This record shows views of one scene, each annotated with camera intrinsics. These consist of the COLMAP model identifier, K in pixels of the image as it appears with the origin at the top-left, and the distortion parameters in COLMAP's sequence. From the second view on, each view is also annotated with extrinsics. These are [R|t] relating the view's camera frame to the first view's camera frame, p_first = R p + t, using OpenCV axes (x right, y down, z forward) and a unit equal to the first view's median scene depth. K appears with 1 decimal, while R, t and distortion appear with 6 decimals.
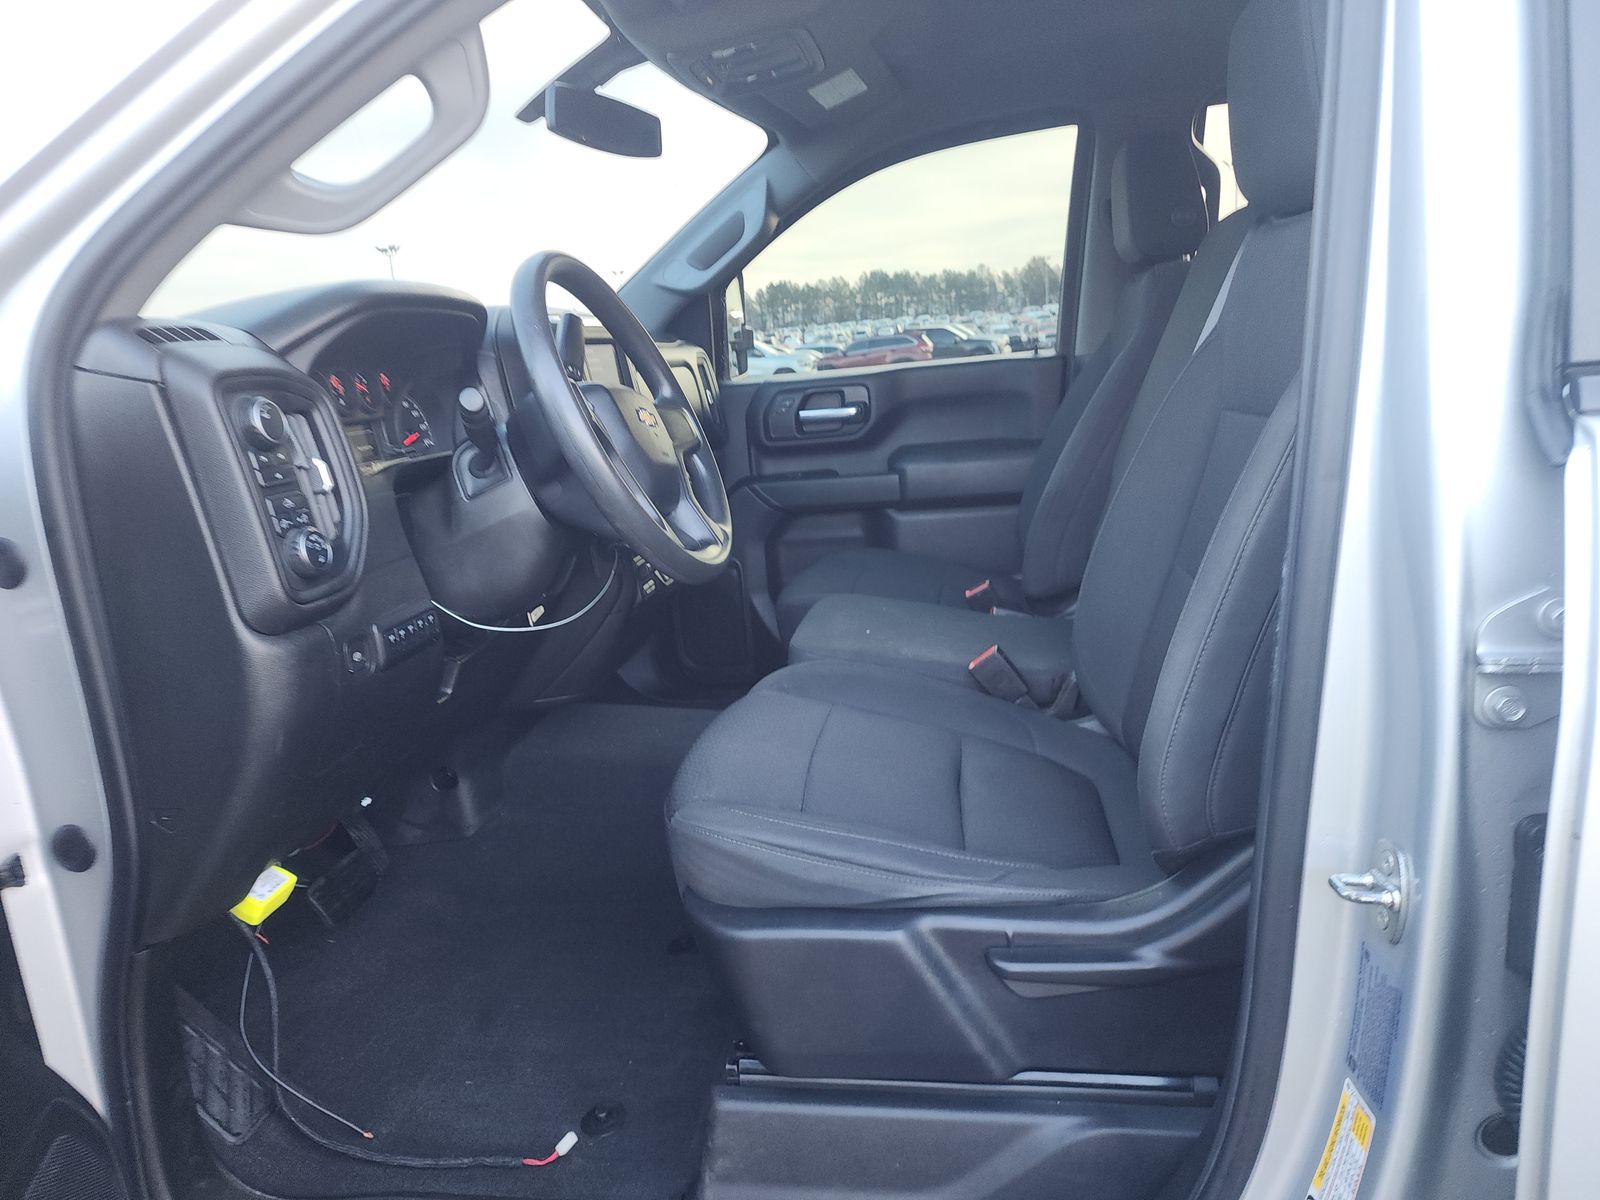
lens RADIAL K [[1018.5, 0, 800.0], [0, 1018.5, 600.0], [0, 0, 1]] dist [0.005757, 0.000449]
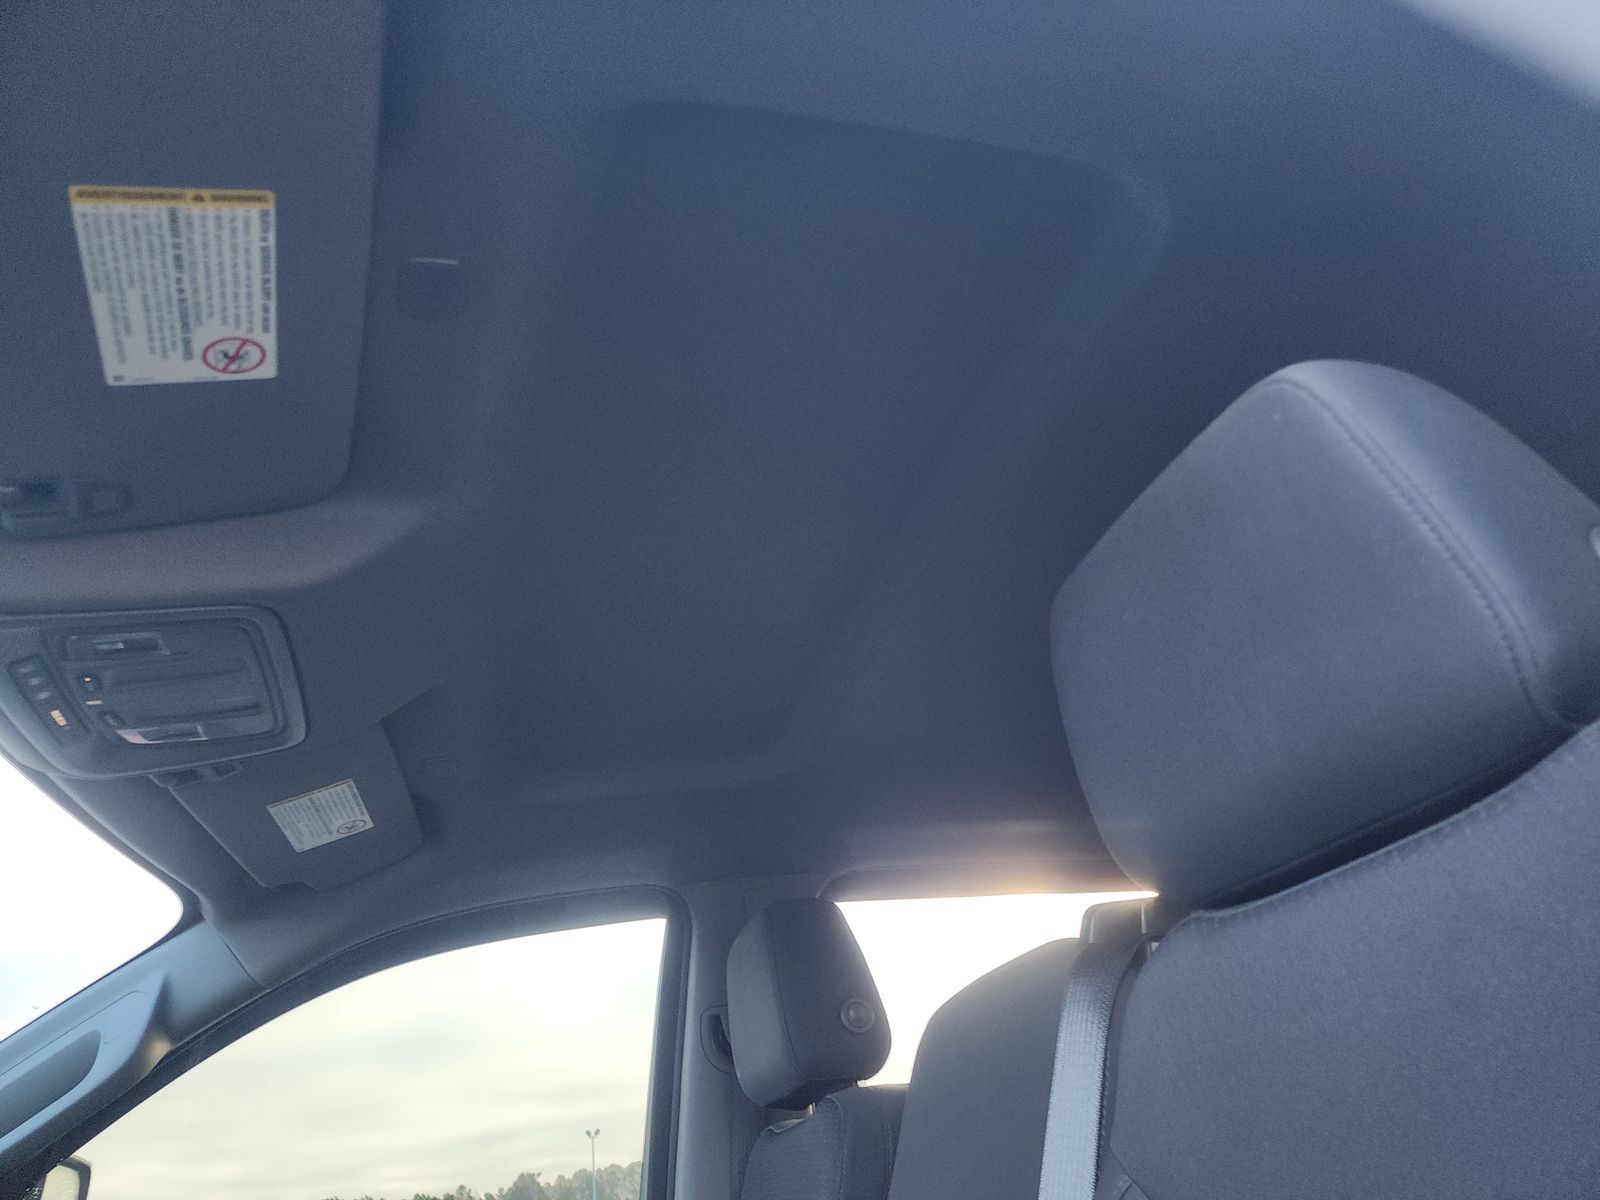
lens RADIAL K [[1018.5, 0, 800.0], [0, 1018.5, 600.0], [0, 0, 1]] dist [0.005757, 0.000449]
pose [[0.900483, 0.182412, 0.394787, 0.025983], [0.171200, 0.685798, -0.707369, -0.081970], [-0.399777, 0.704561, 0.586321, 0.357096]]
